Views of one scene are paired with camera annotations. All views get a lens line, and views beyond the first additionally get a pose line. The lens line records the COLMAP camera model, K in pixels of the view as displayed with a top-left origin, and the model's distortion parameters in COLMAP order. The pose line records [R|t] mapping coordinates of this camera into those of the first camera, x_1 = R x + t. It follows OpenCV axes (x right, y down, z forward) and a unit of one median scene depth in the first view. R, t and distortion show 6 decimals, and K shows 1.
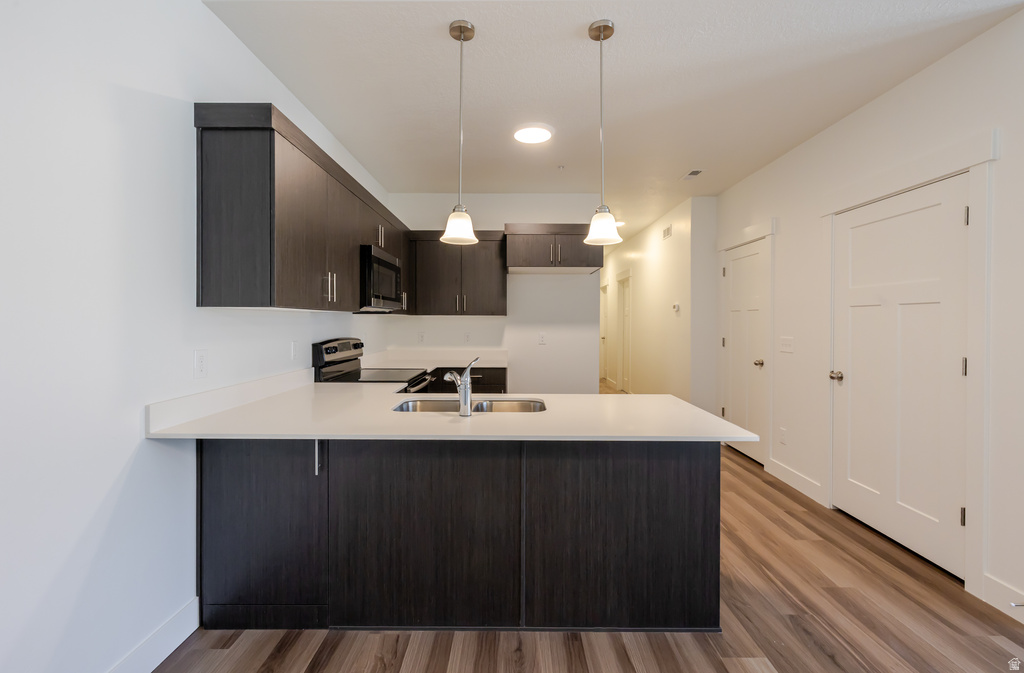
lens RADIAL K [[453.1, 0, 511.5], [0, 453.1, 319.8], [0, 0, 1]] dist [-0.001133, -0.000129]
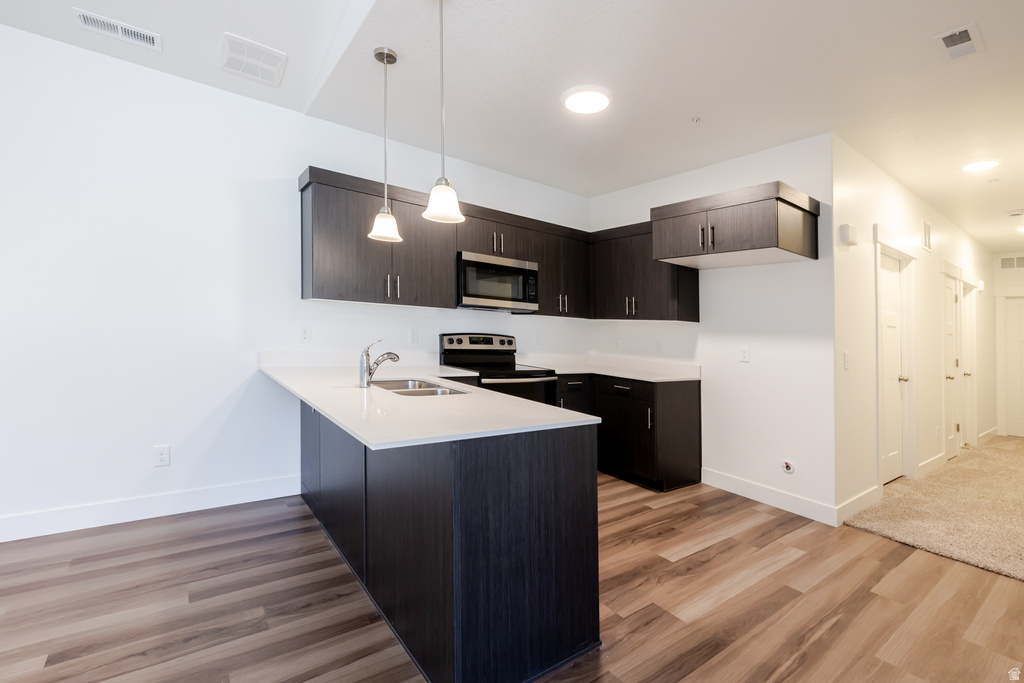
lens RADIAL K [[457.8, 0, 512.0], [0, 457.8, 341.5], [0, 0, 1]] dist [0.001552, 0.000125]
pose [[0.593718, 0.049670, -0.803139, 0.706048], [-0.045625, 0.998565, 0.028028, 0.027447], [0.803379, 0.020002, 0.595132, 0.398855]]
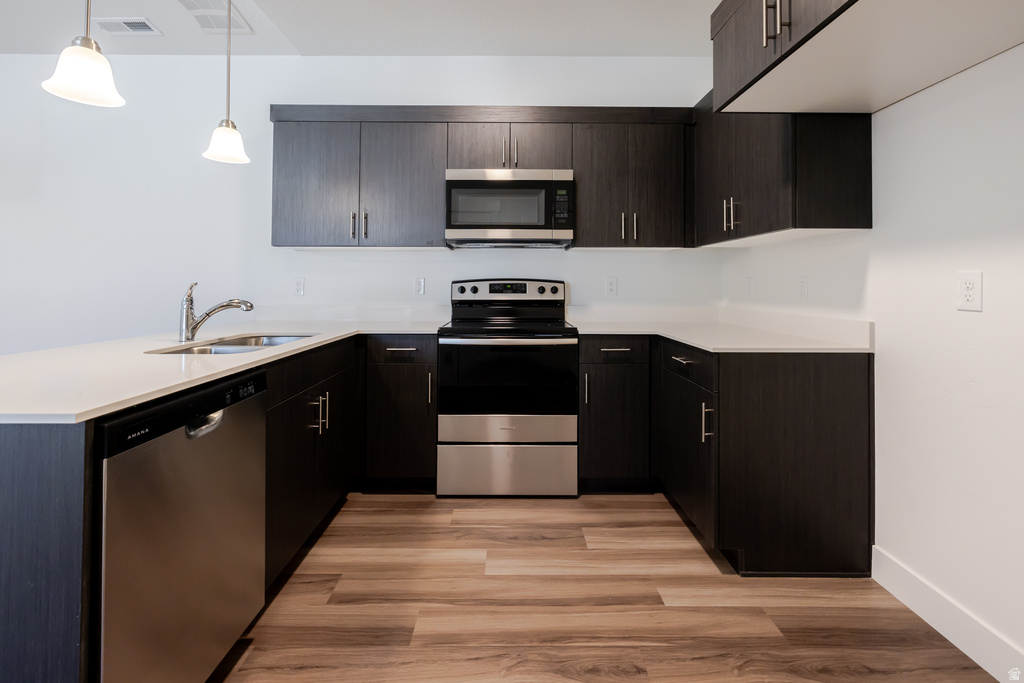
lens RADIAL K [[464.1, 0, 510.8], [0, 464.1, 308.2], [0, 0, 1]] dist [0.013120, -0.000074]
pose [[0.011061, 0.051437, -0.998615, 0.586331], [0.000562, 0.998676, 0.051447, 0.058290], [0.999939, -0.001130, 0.011017, 1.125017]]
